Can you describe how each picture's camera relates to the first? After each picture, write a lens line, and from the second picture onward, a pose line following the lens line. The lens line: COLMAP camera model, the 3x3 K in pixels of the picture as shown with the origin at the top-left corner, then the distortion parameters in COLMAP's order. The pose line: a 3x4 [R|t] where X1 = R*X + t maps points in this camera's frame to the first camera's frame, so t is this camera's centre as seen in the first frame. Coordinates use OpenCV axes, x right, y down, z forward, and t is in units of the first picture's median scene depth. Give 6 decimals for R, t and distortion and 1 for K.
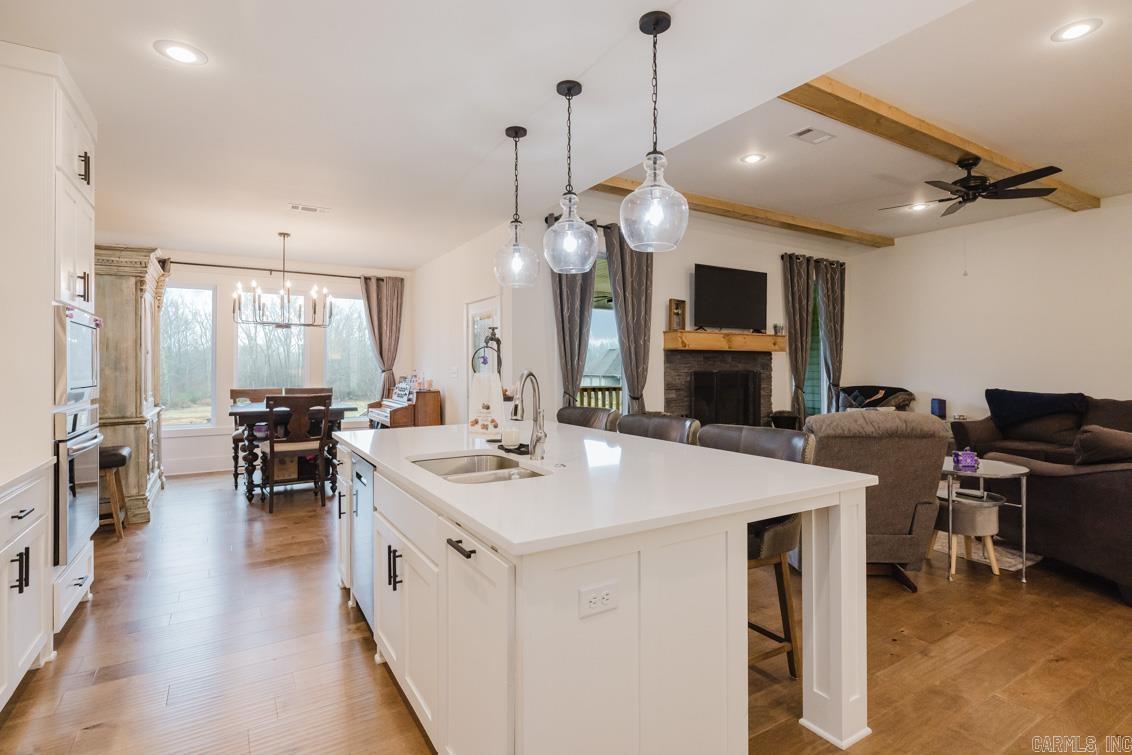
lens RADIAL K [[551.1, 0, 566.2], [0, 551.1, 364.7], [0, 0, 1]] dist [-0.005363, 0.001564]
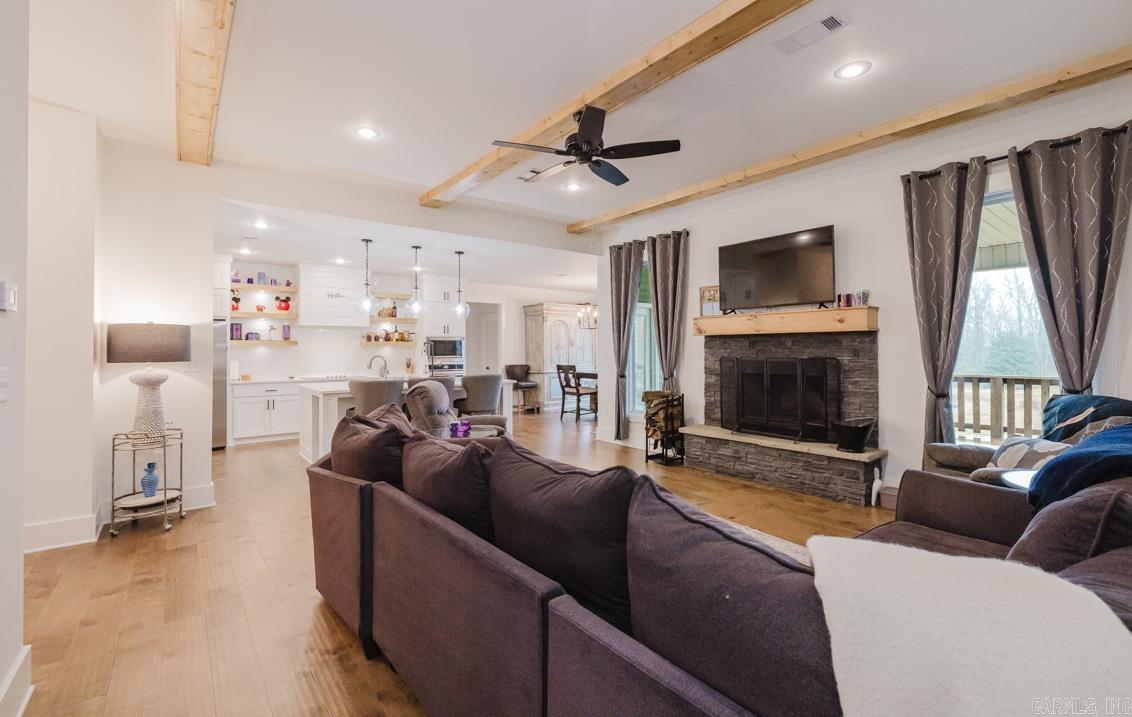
lens RADIAL K [[489.1, 0, 572.2], [0, 489.1, 349.7], [0, 0, 1]] dist [0.000203, -0.000364]
pose [[0.132070, 0.002768, -0.991237, 1.255615], [0.010942, 0.999931, 0.004251, -0.008573], [0.991180, -0.011408, 0.132031, 0.738940]]
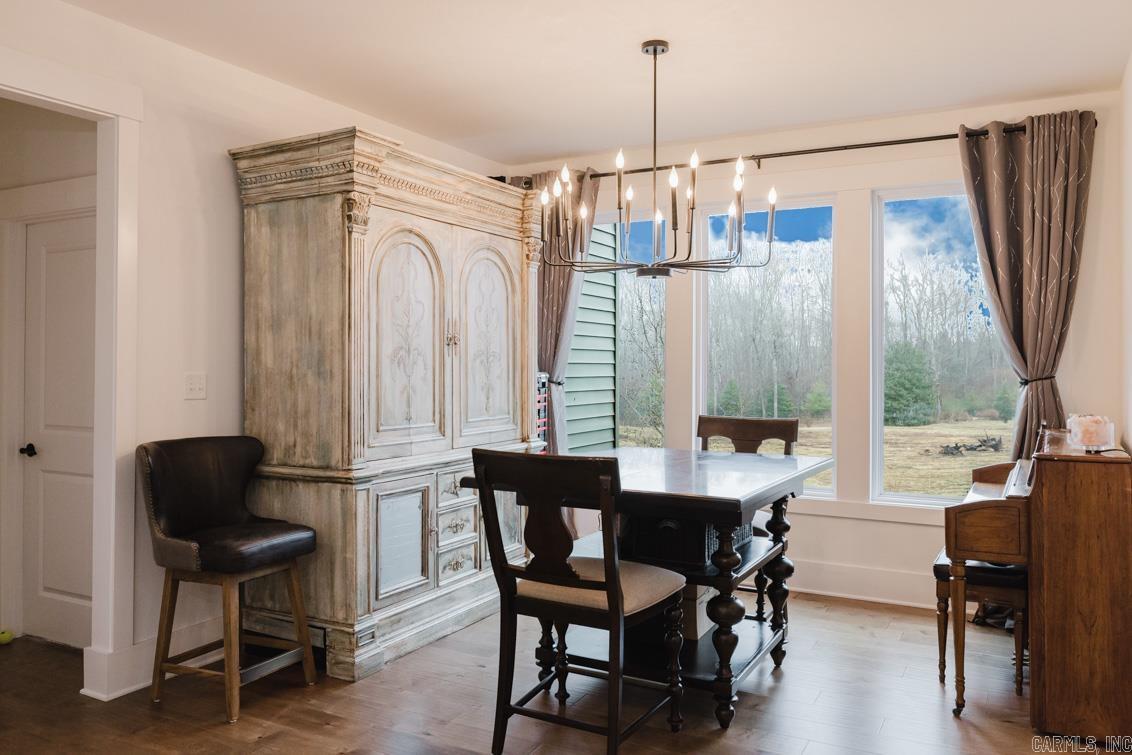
lens RADIAL K [[854.4, 0, 563.8], [0, 854.4, 367.2], [0, 0, 1]] dist [-0.010423, -0.000633]
pose [[0.498578, 0.007307, -0.866814, 0.002705], [0.001039, 0.999959, 0.009026, -0.005396], [0.866844, -0.005401, 0.498550, 0.689641]]
